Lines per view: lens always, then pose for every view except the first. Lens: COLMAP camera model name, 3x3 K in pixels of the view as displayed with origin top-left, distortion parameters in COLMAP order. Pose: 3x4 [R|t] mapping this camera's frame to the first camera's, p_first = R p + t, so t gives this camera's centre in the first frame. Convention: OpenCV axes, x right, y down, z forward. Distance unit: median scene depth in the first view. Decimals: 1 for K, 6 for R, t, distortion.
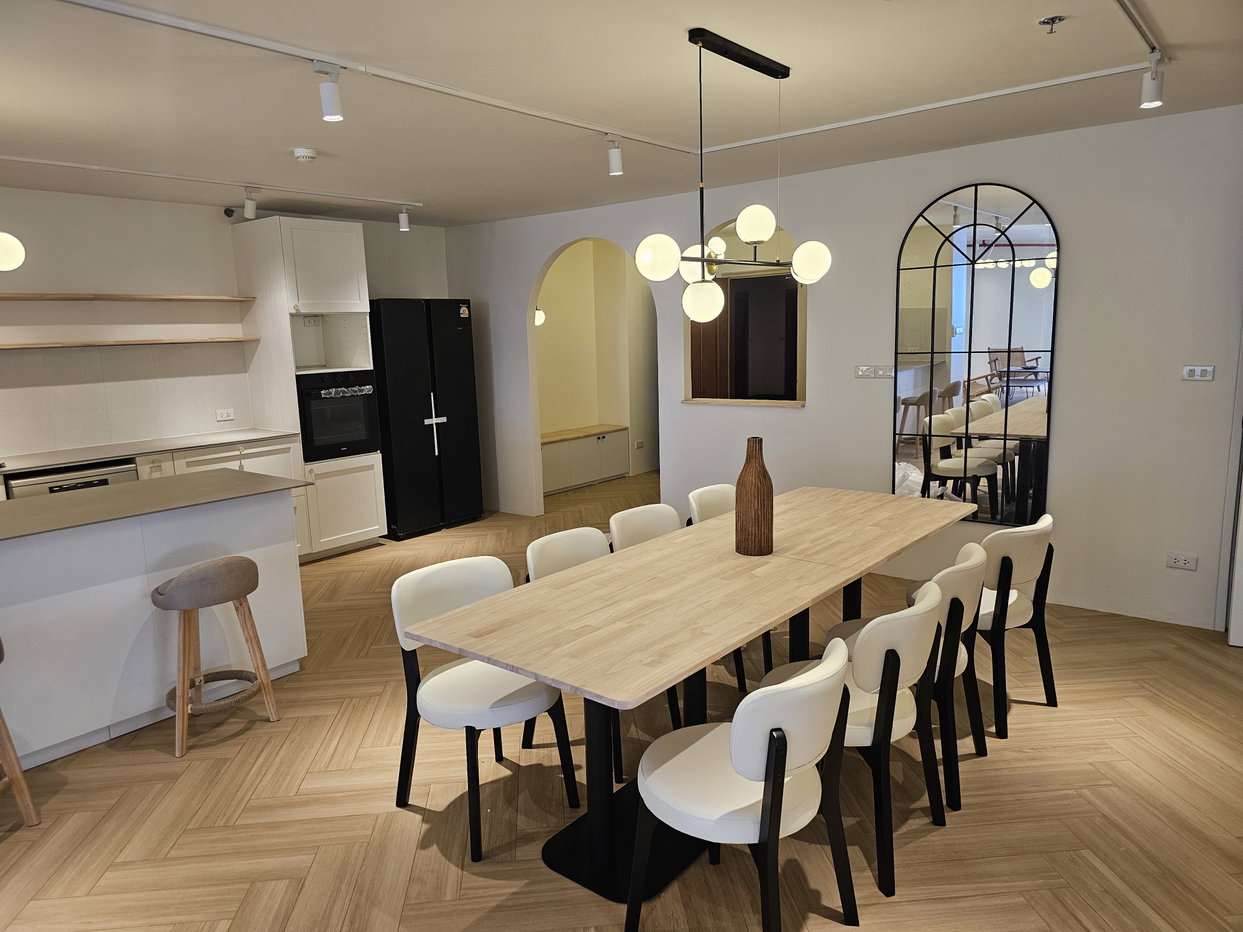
lens RADIAL K [[851.2, 0, 621.5], [0, 851.2, 466.0], [0, 0, 1]] dist [0.051401, -0.000564]
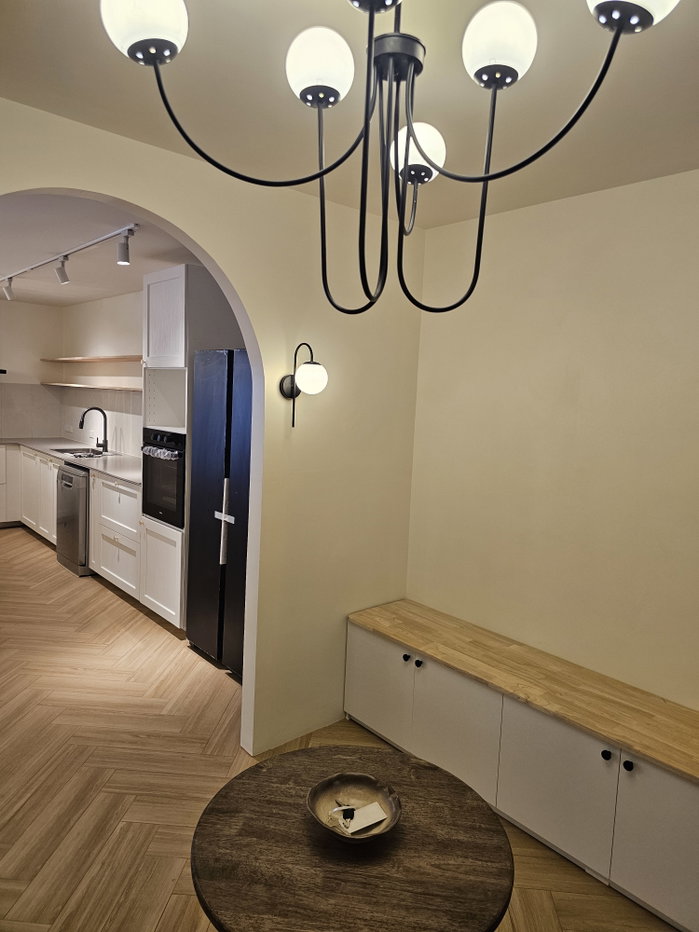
lens RADIAL K [[624.3, 0, 349.4], [0, 624.3, 448.0], [0, 0, 1]] dist [0.055109, -0.042098]
pose [[-0.160448, 0.113632, -0.980482, 0.369342], [-0.201735, 0.968607, 0.145268, -0.278660], [0.966209, 0.221105, -0.132488, 1.556470]]
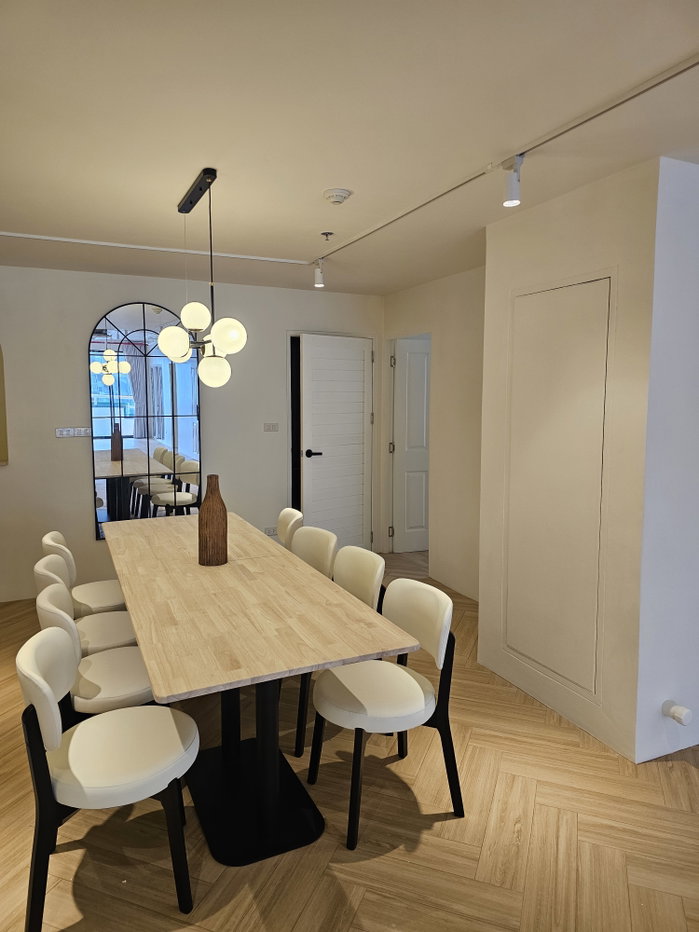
lens RADIAL K [[624.3, 0, 349.4], [0, 624.3, 448.0], [0, 0, 1]] dist [0.055109, -0.042098]
pose [[0.436724, -0.053704, 0.897991, -0.386327], [0.137172, 0.990519, -0.007474, -0.024113], [-0.889076, 0.126444, 0.439950, 0.234900]]
